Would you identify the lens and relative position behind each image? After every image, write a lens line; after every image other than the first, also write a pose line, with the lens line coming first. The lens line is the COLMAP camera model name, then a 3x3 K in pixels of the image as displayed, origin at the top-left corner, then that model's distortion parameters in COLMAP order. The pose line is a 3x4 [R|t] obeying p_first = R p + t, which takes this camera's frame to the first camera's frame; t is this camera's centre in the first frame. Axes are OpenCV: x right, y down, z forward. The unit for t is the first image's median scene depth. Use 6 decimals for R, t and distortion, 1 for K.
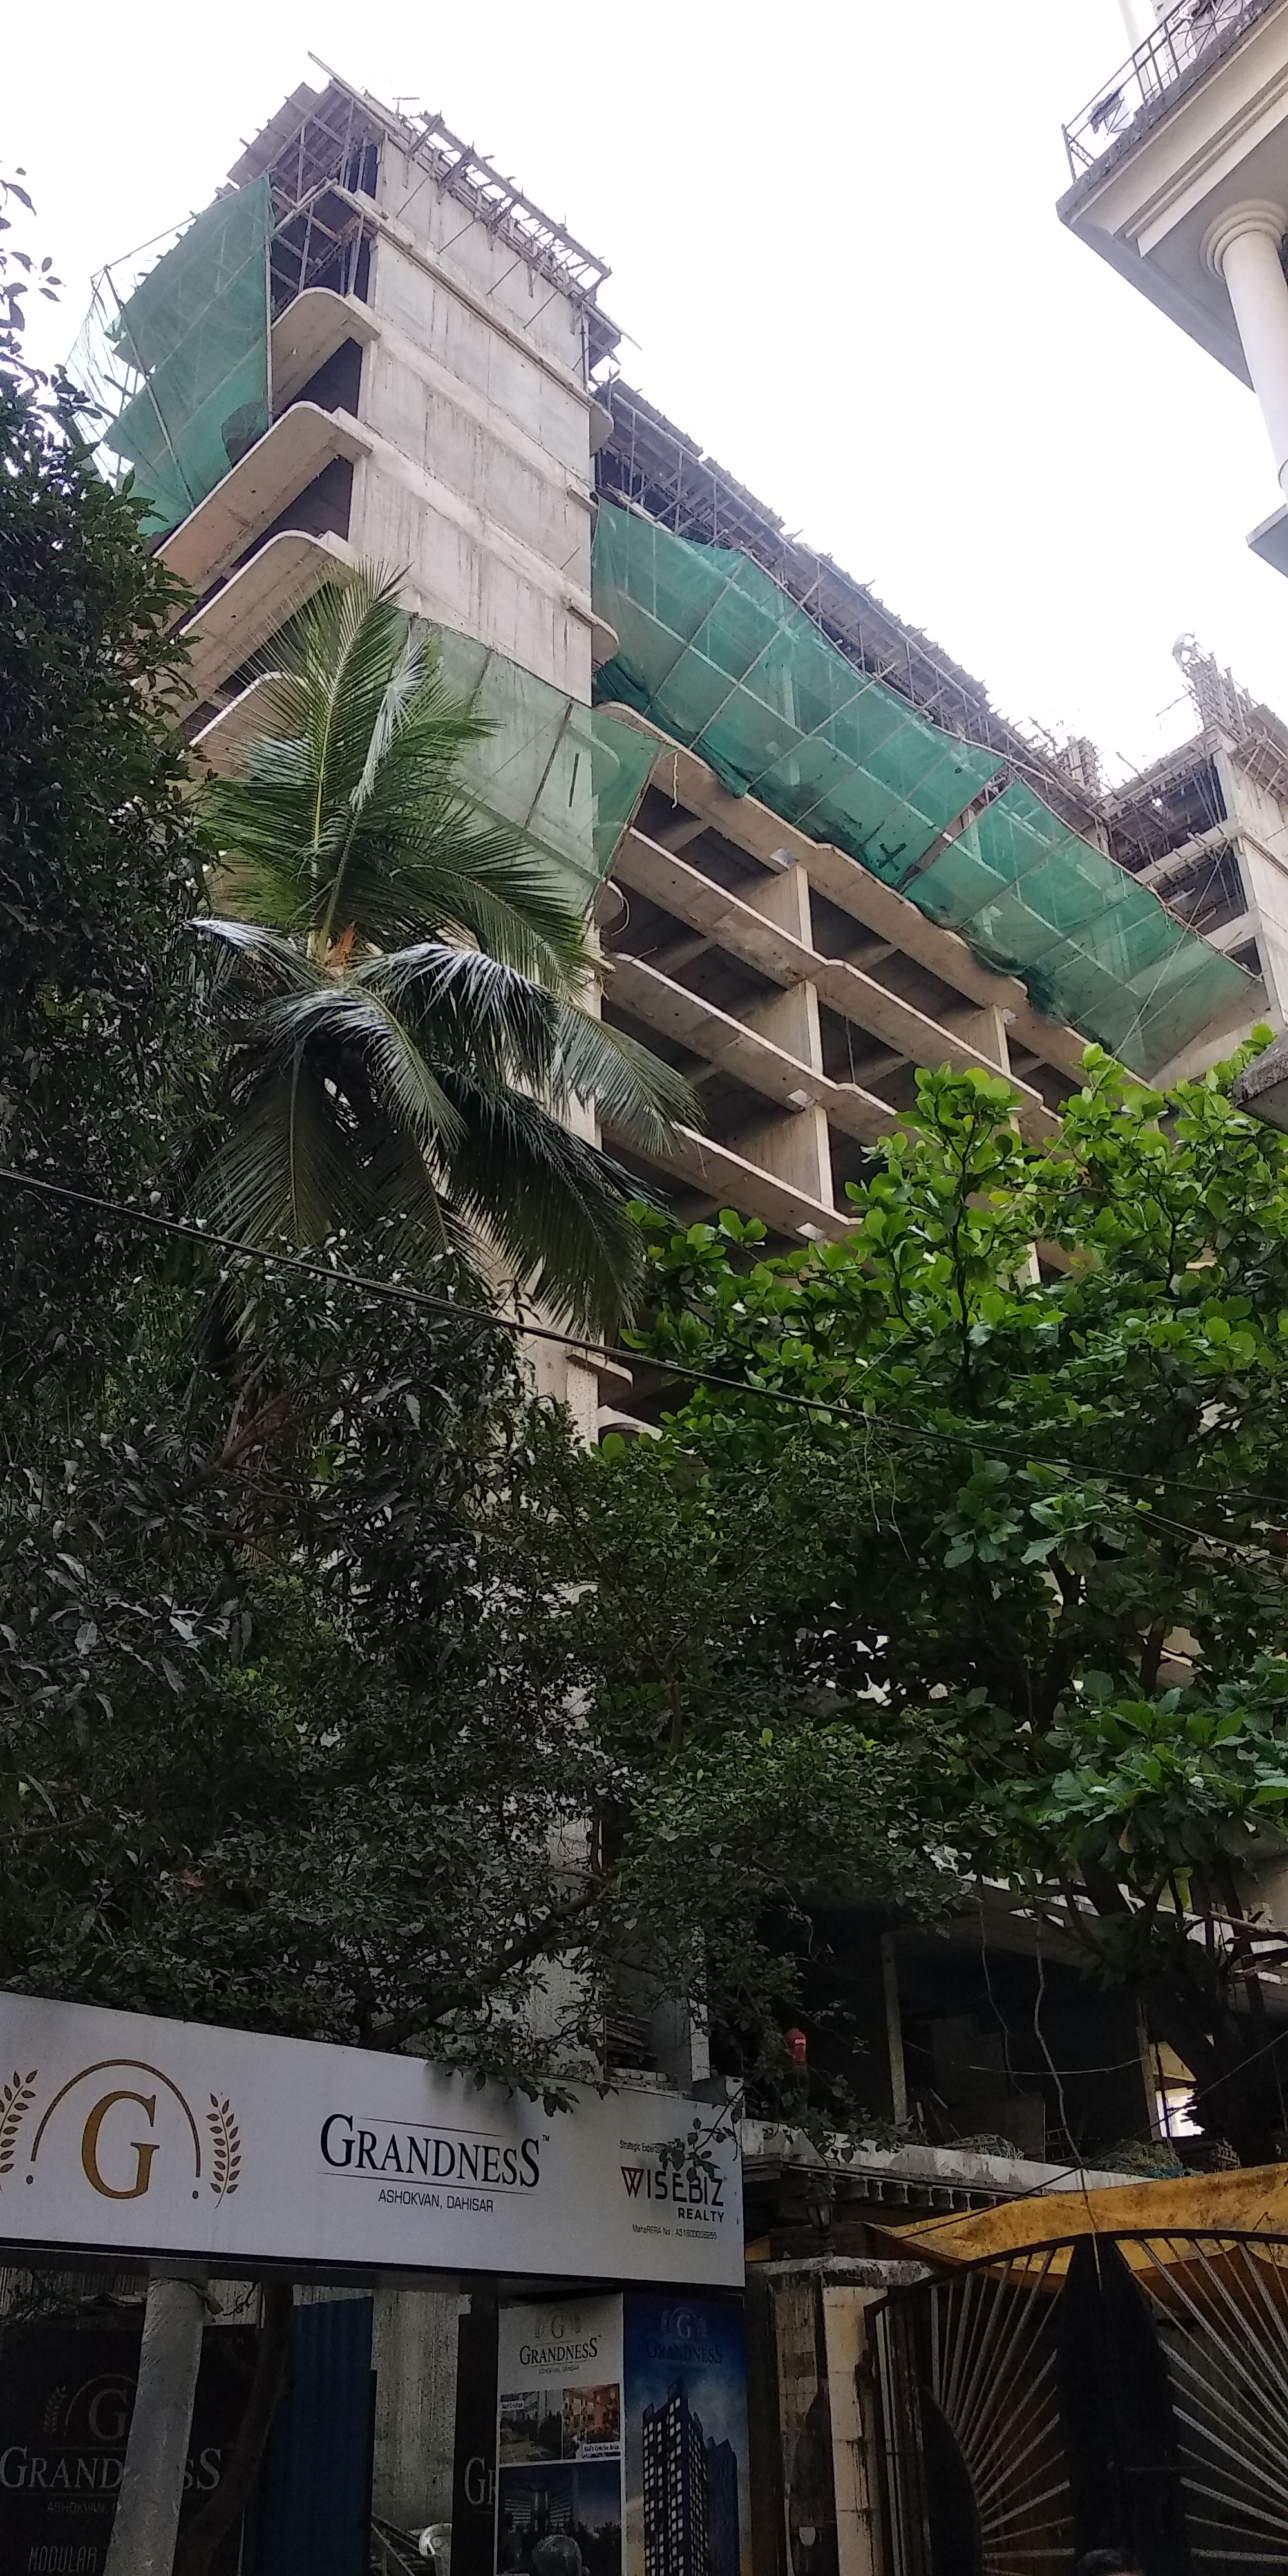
lens RADIAL K [[1994.1, 0, 634.9], [0, 1994.1, 1287.5], [0, 0, 1]] dist [0.065184, -0.095583]
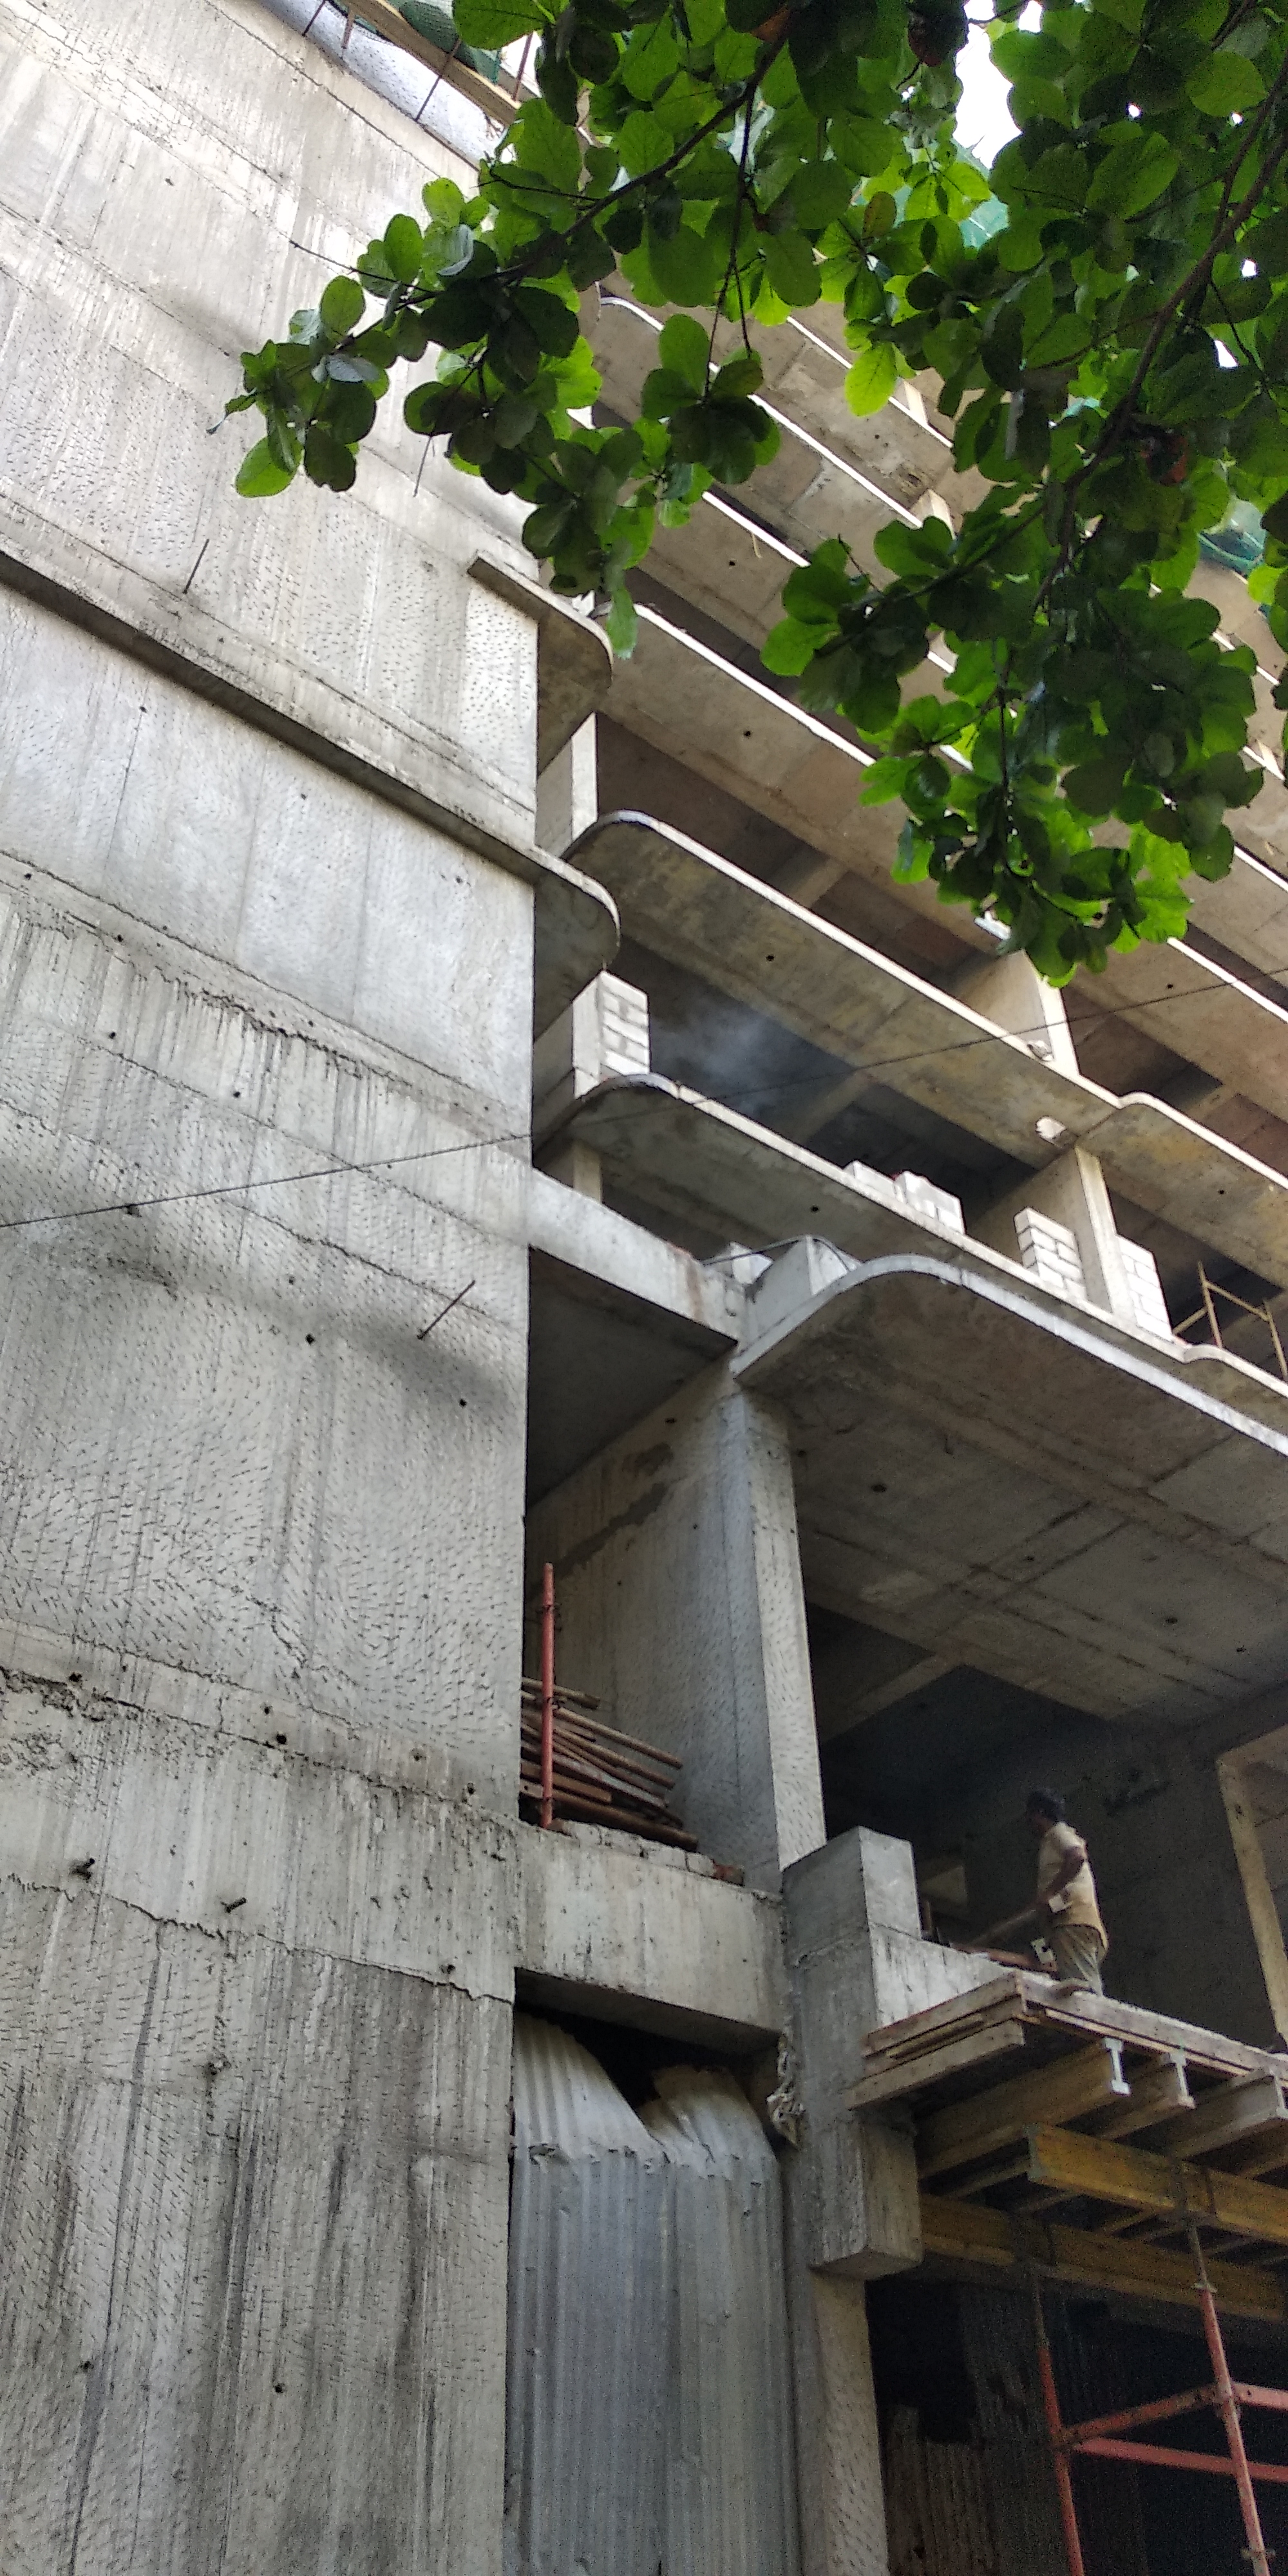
lens RADIAL K [[1993.5, 0, 637.1], [0, 1993.5, 1332.1], [0, 0, 1]] dist [0.070121, -0.076892]
pose [[0.991286, -0.088192, -0.097851, 0.068264], [0.073510, 0.986749, -0.144644, 0.490707], [0.109310, 0.136191, 0.984634, 0.851711]]
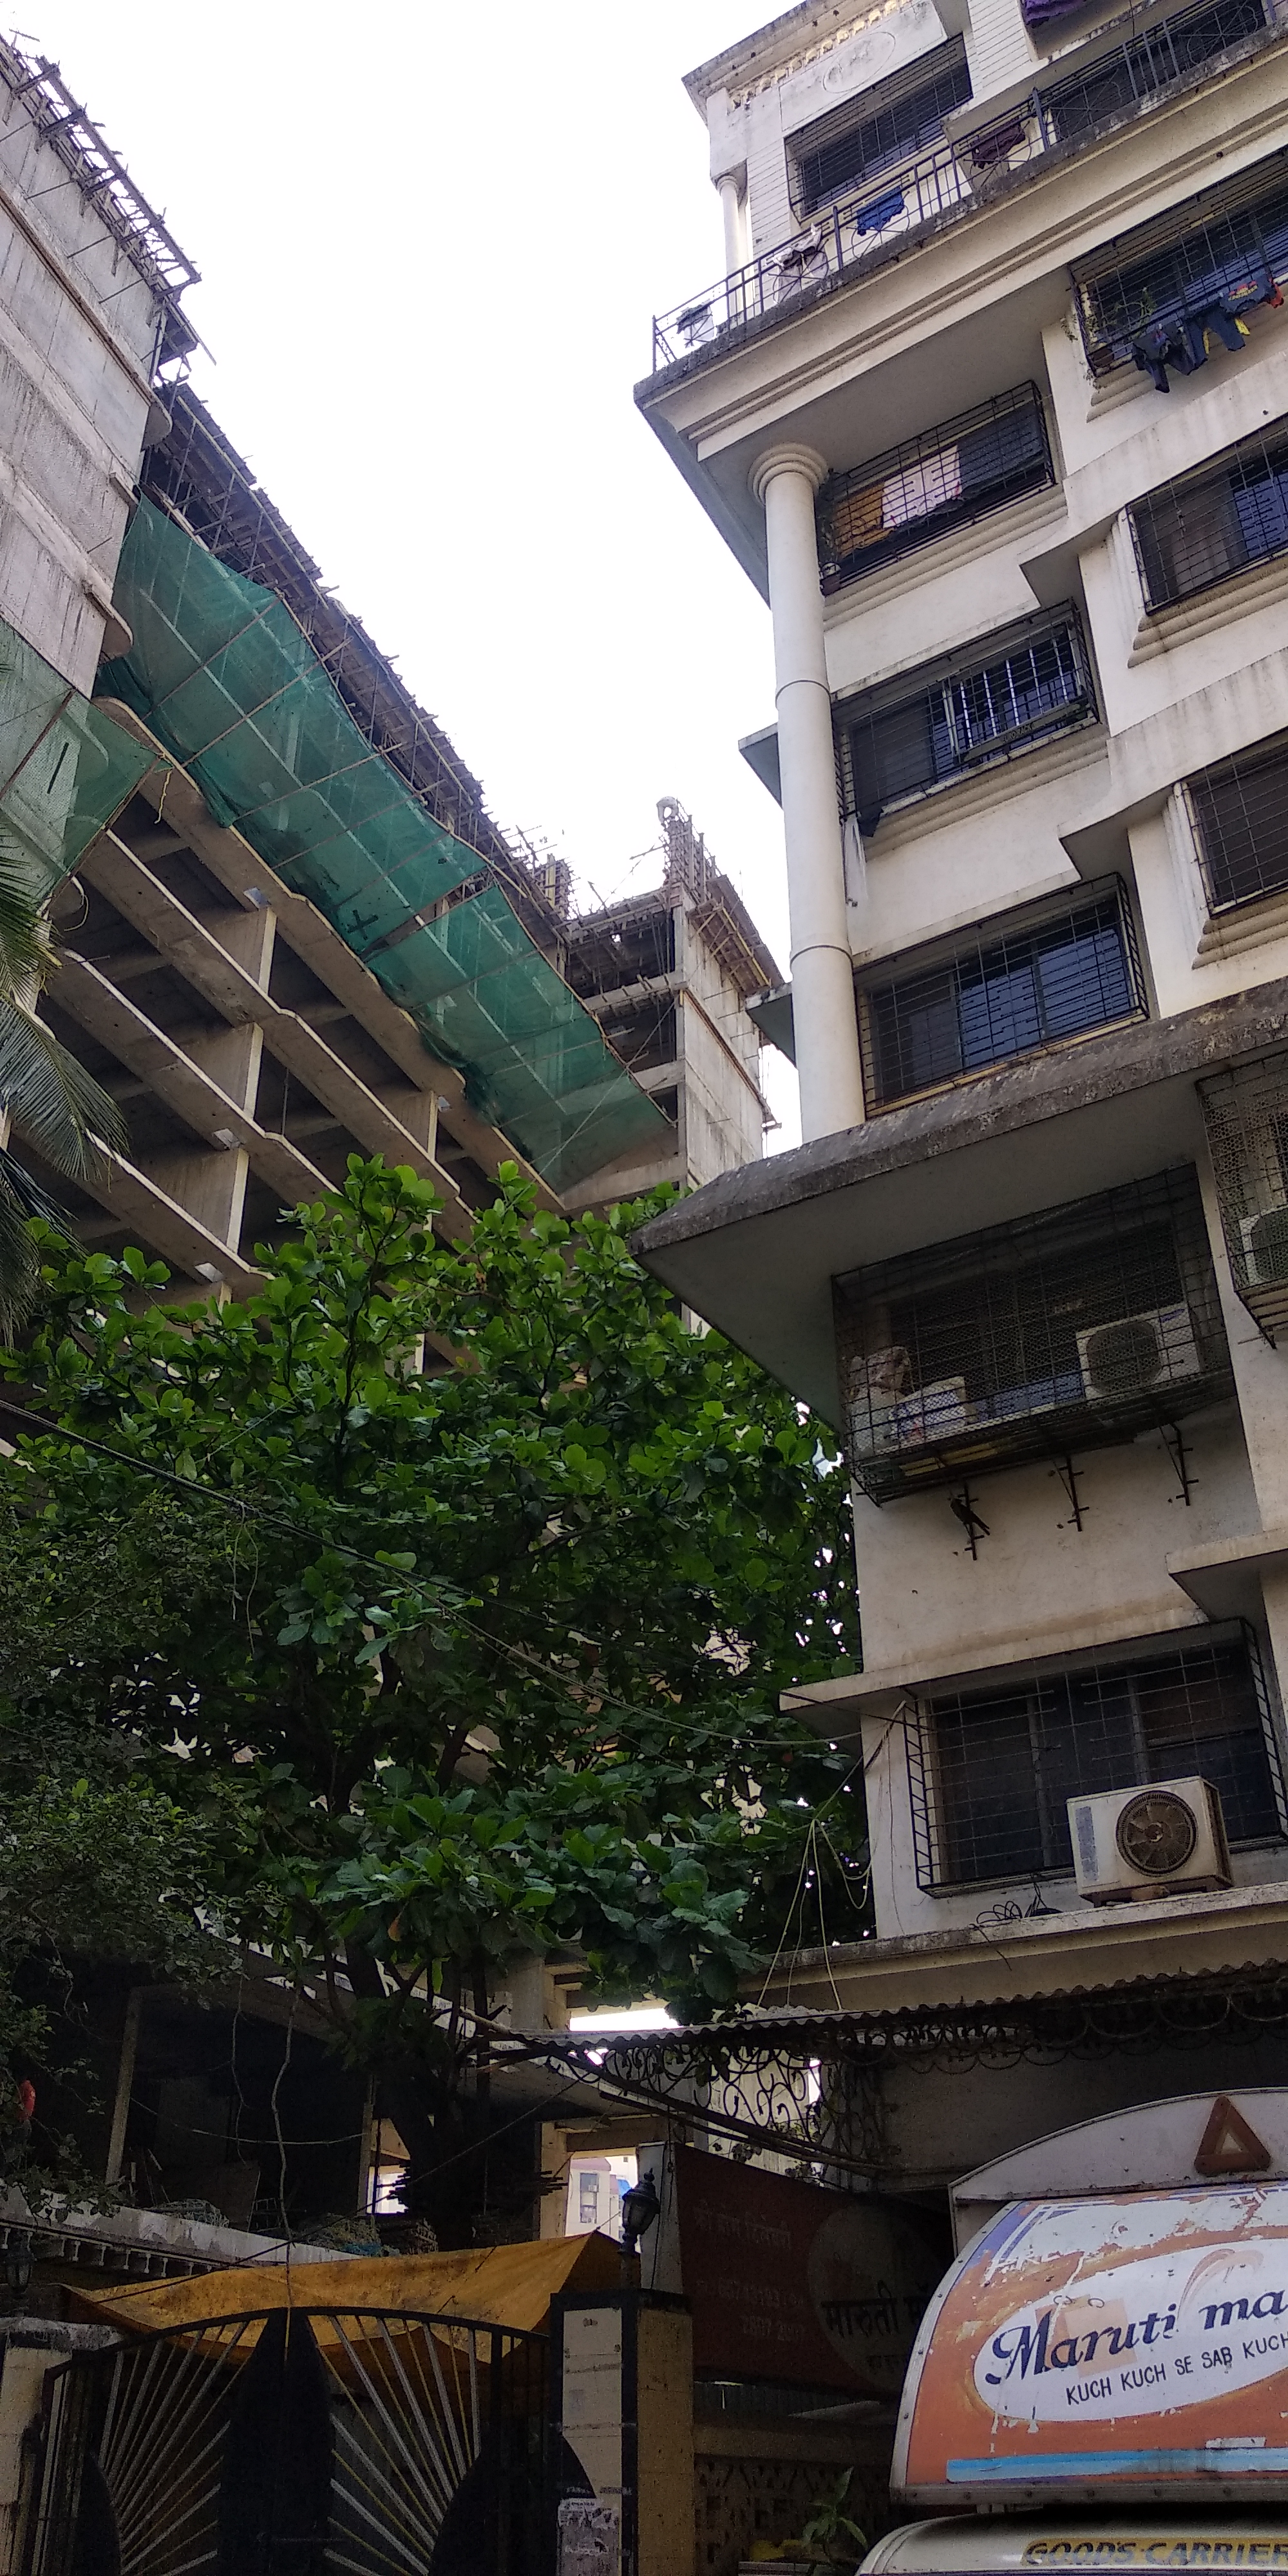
lens RADIAL K [[1994.1, 0, 634.9], [0, 1994.1, 1287.5], [0, 0, 1]] dist [0.065184, -0.095583]
pose [[0.934486, 0.200619, 0.294089, -0.008726], [-0.192753, 0.979659, -0.055810, -0.011210], [-0.299303, -0.004533, 0.954147, -0.021040]]
